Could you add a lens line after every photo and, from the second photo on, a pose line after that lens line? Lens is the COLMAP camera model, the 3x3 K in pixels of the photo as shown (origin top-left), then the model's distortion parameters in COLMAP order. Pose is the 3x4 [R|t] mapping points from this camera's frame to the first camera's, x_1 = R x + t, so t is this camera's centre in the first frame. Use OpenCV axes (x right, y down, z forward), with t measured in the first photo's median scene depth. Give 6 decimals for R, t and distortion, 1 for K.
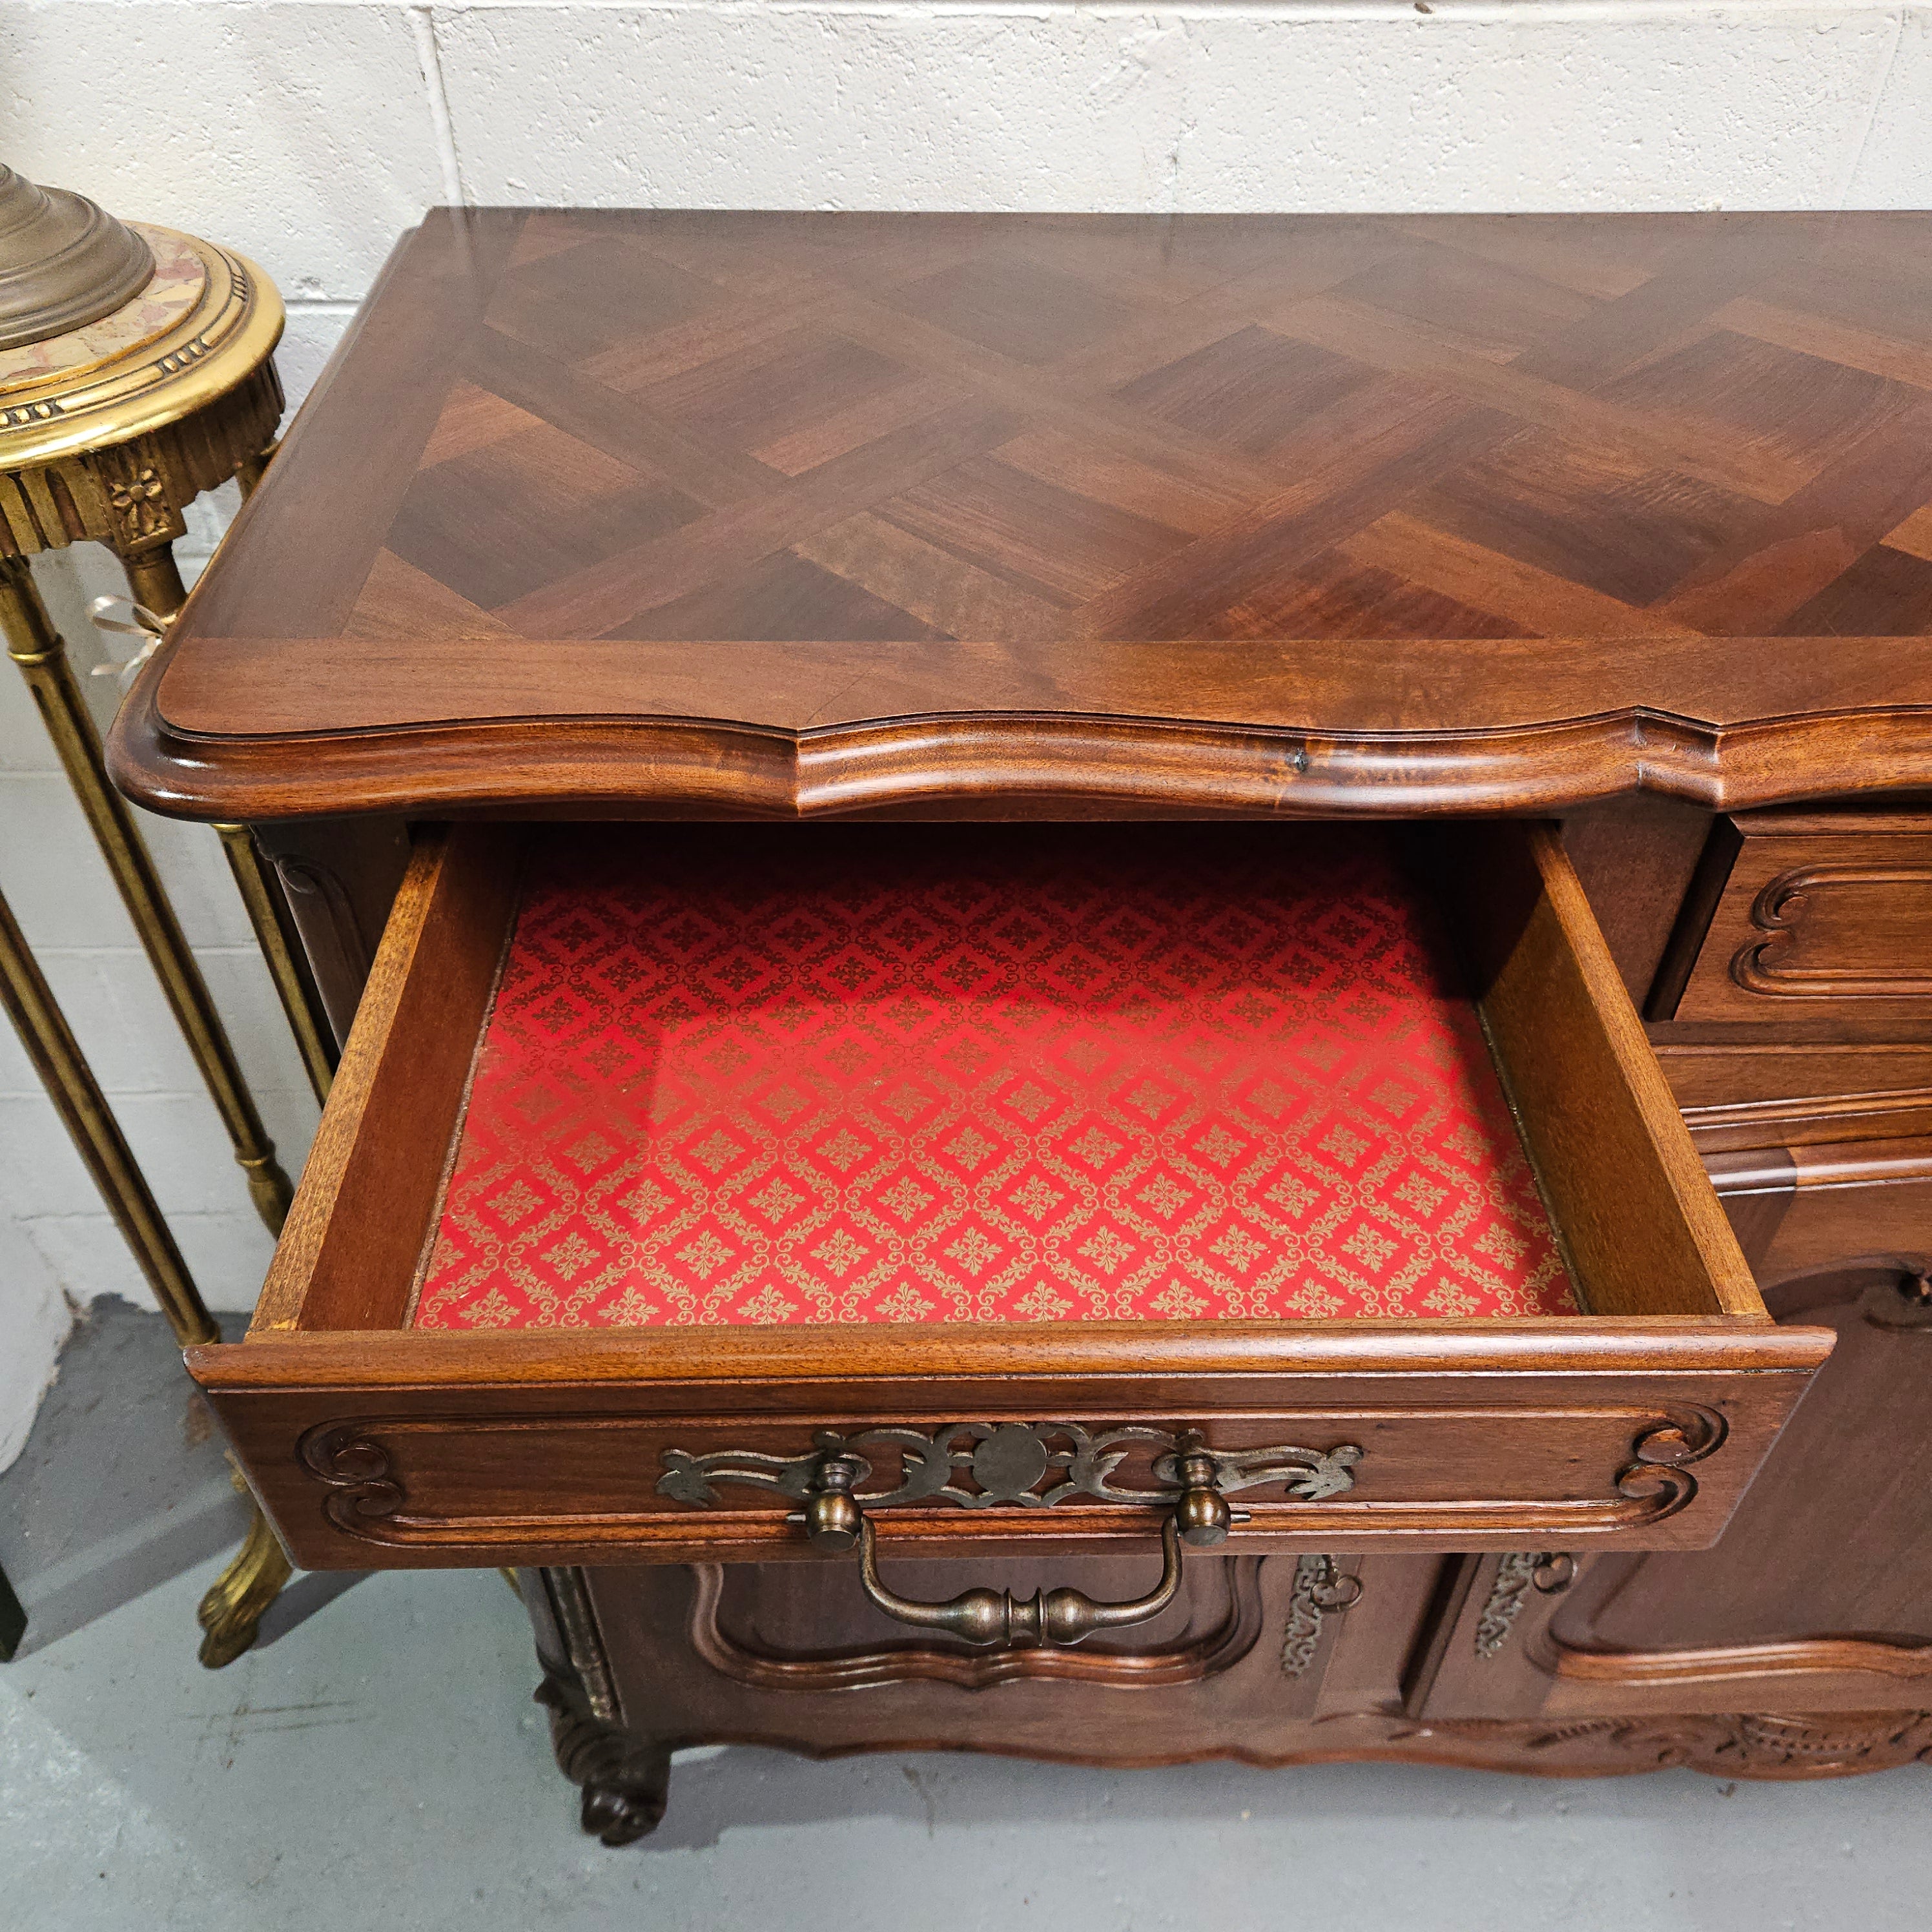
lens RADIAL K [[1732.2, 0, 971.1], [0, 1732.2, 949.8], [0, 0, 1]] dist [0.067881, -0.066159]
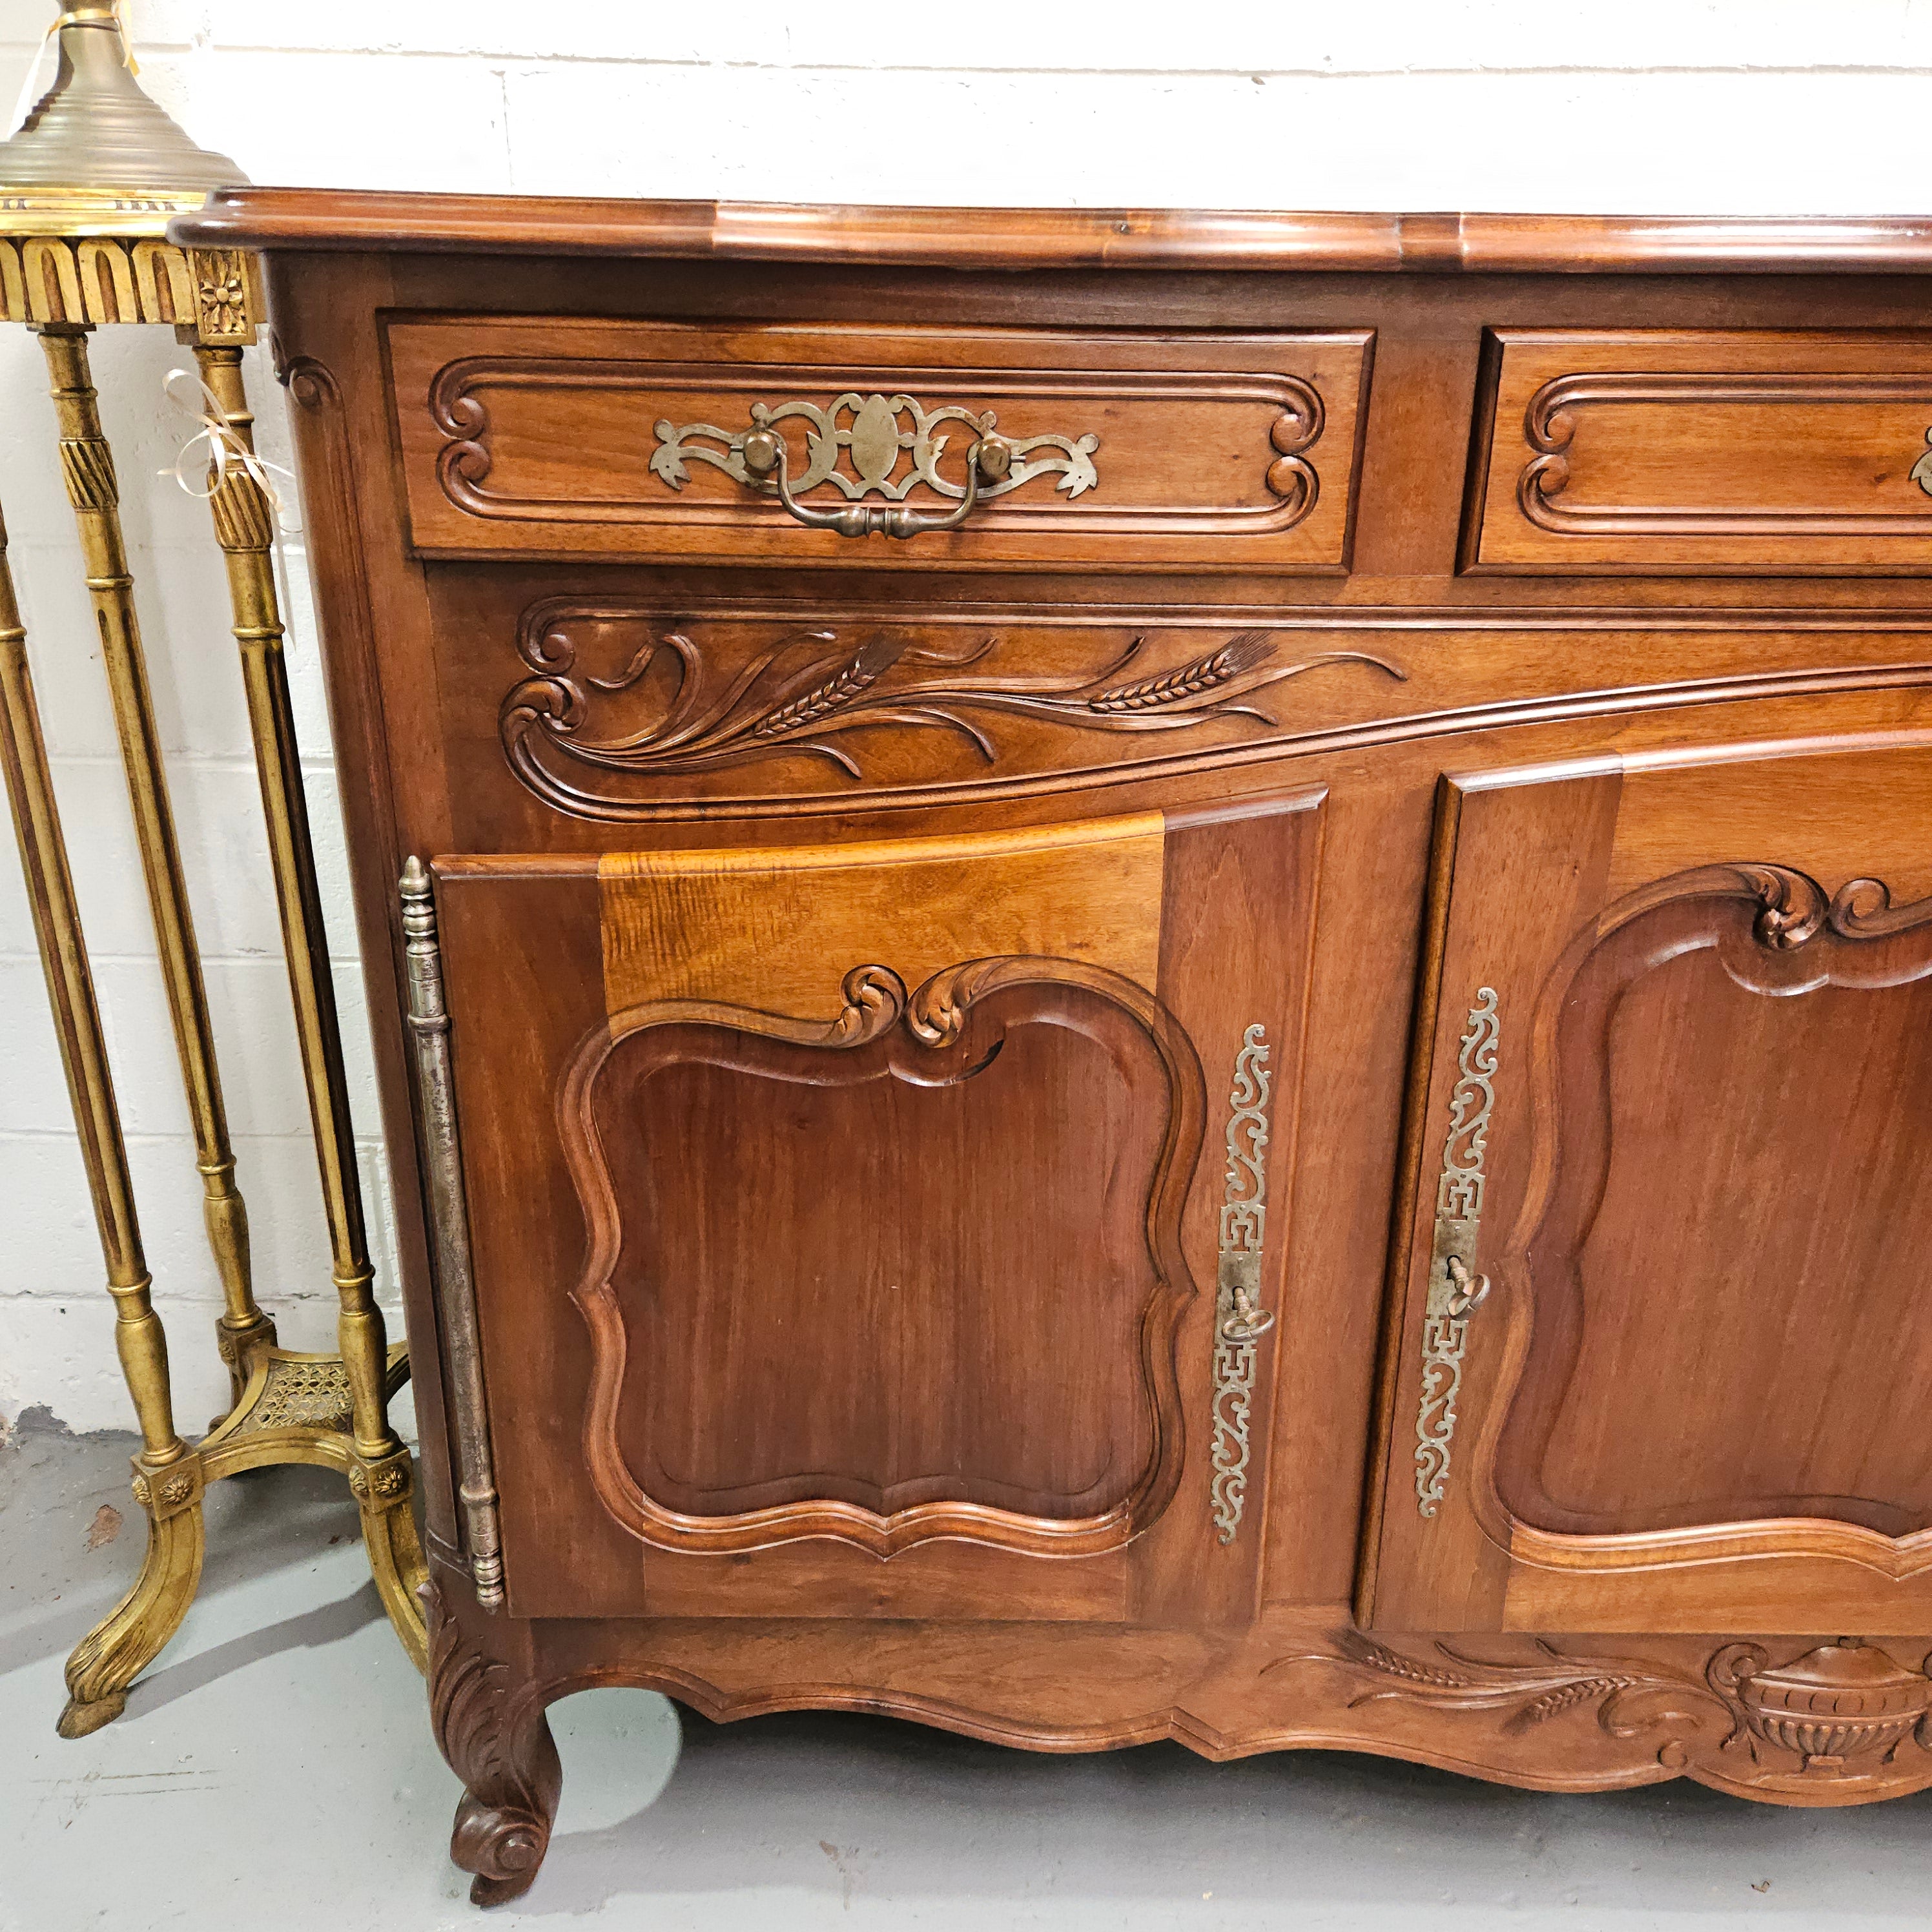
lens RADIAL K [[1732.2, 0, 958.9], [0, 1732.2, 953.6], [0, 0, 1]] dist [0.067881, -0.066159]
pose [[0.999708, 0.009382, -0.022259, 0.069500], [-0.016843, 0.931286, -0.363900, 0.545769], [0.017315, 0.364169, 0.931172, 0.017813]]
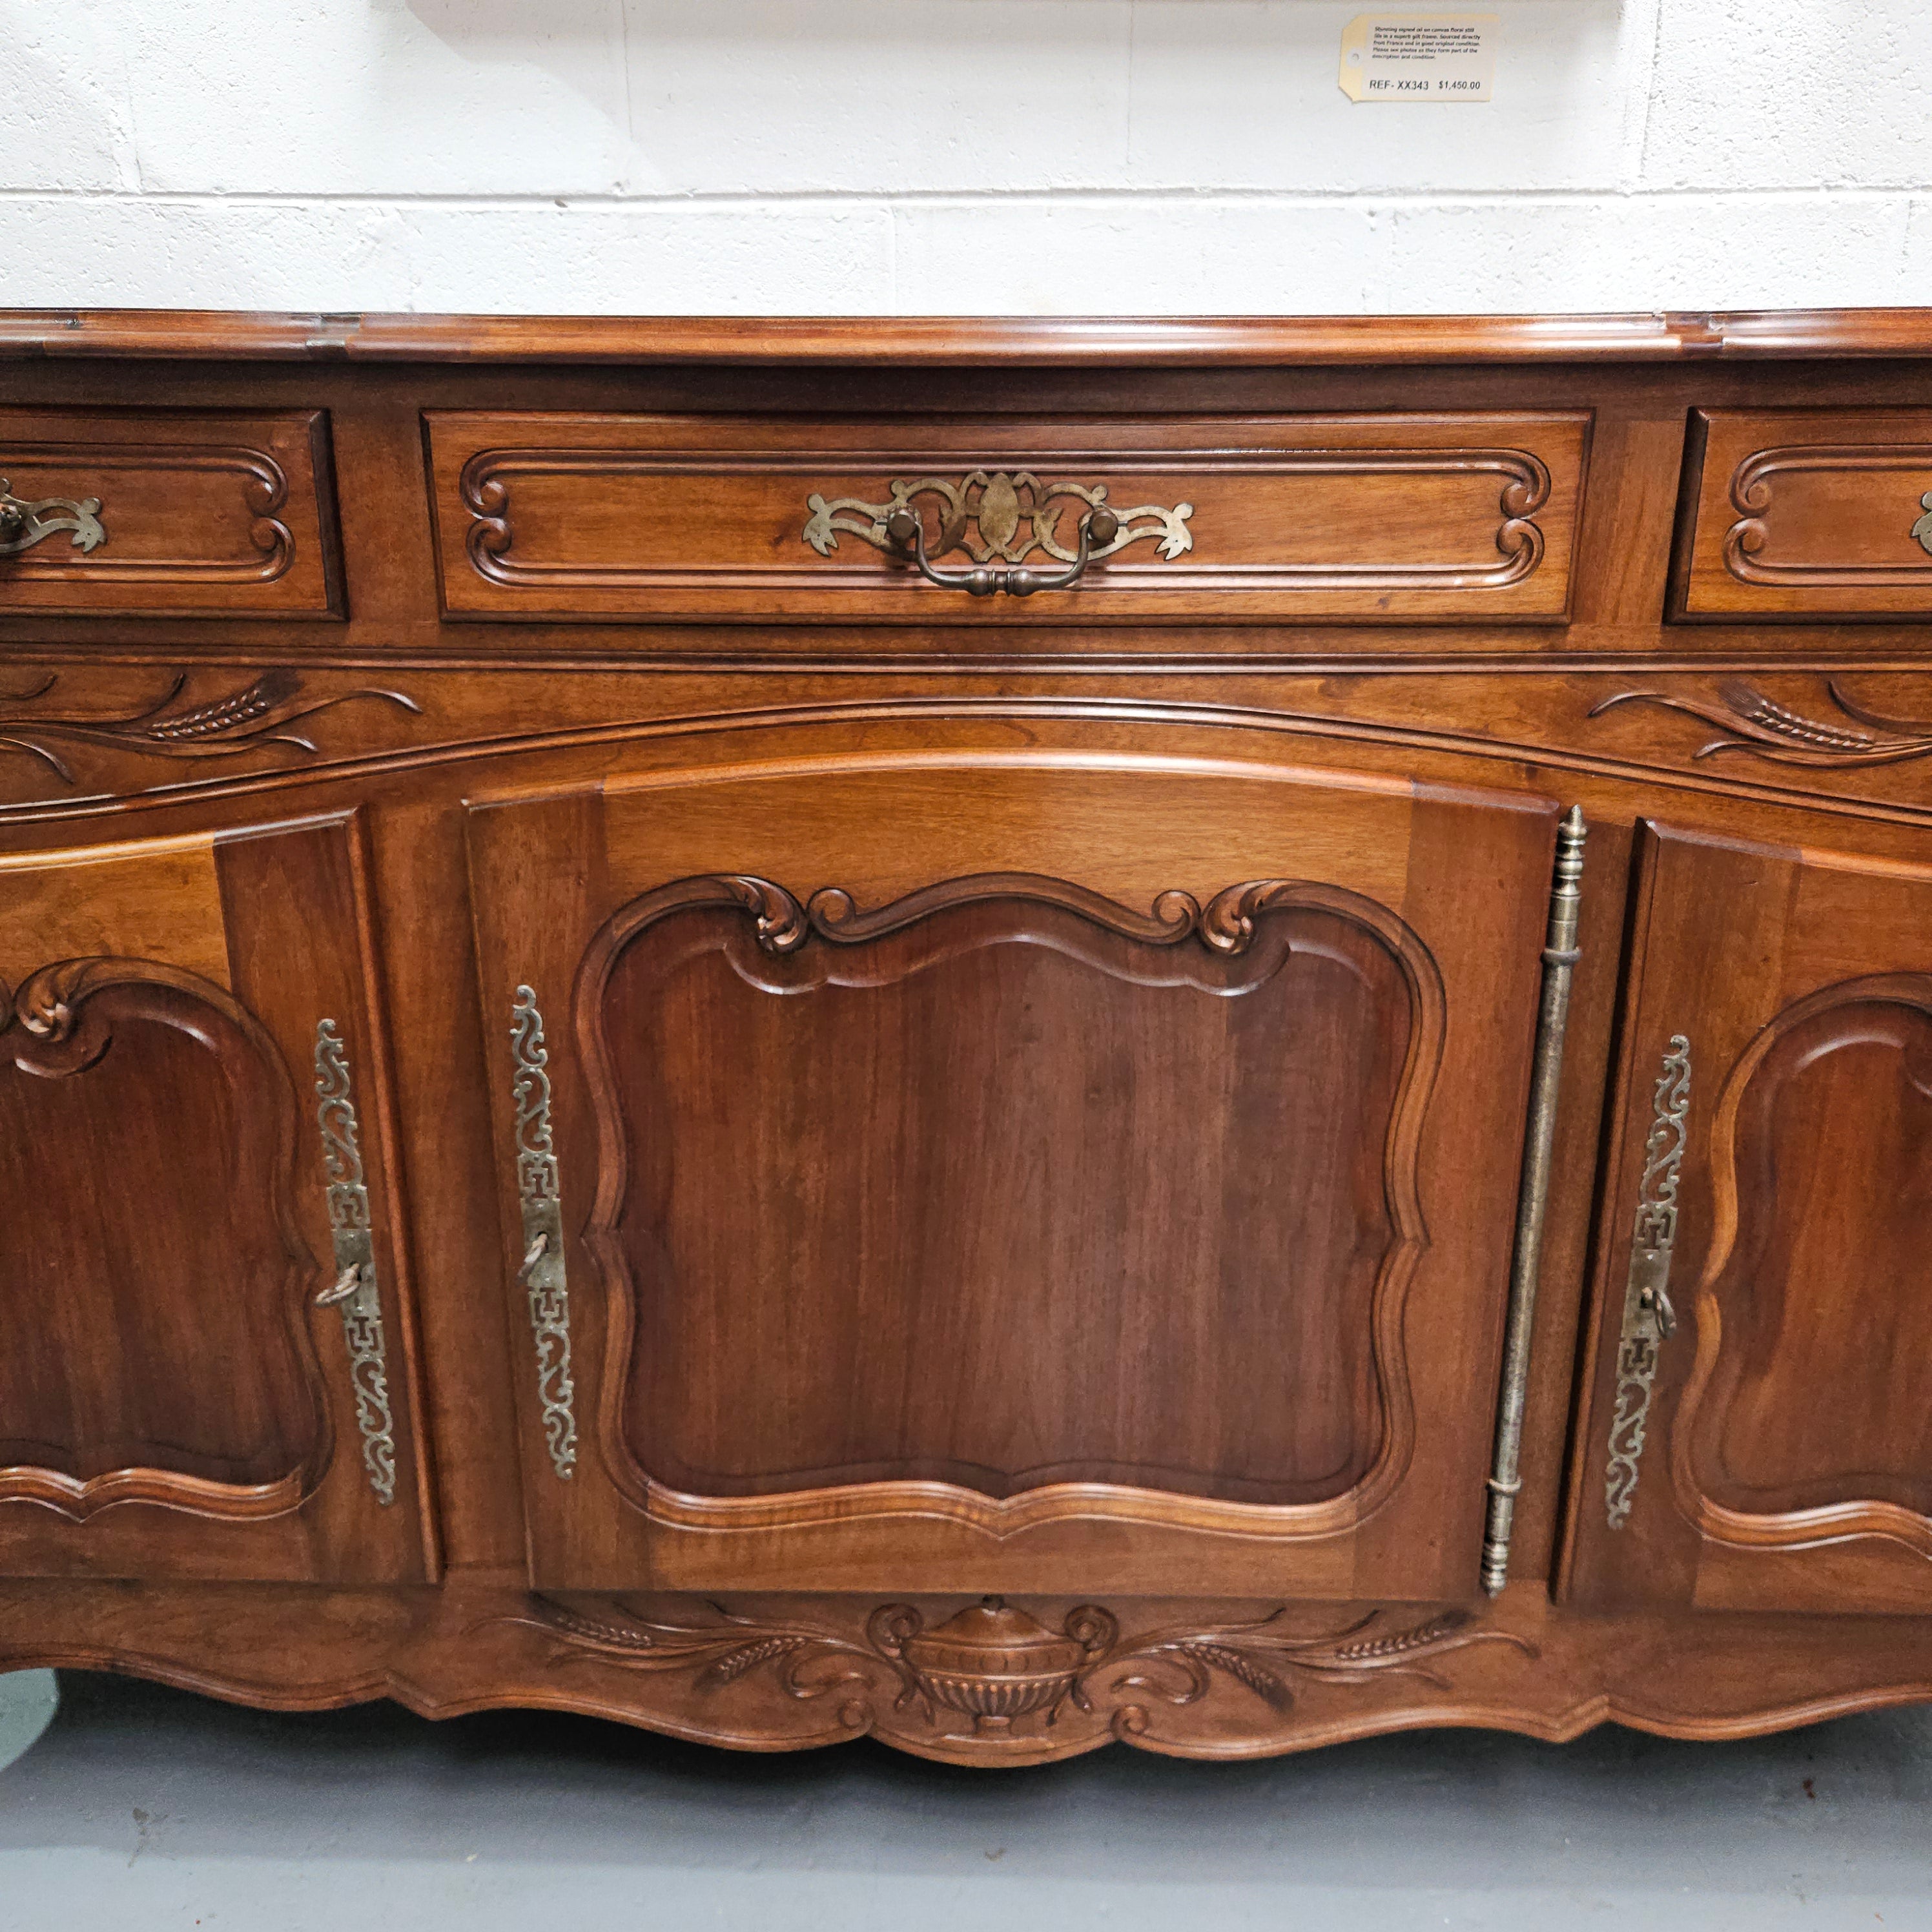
lens RADIAL K [[1732.2, 0, 959.7], [0, 1732.2, 960.8], [0, 0, 1]] dist [0.067881, -0.066159]
pose [[0.998642, 0.008257, -0.051441, 0.667919], [-0.028864, 0.909667, -0.414334, 0.635800], [0.043373, 0.415256, 0.908670, -0.054820]]
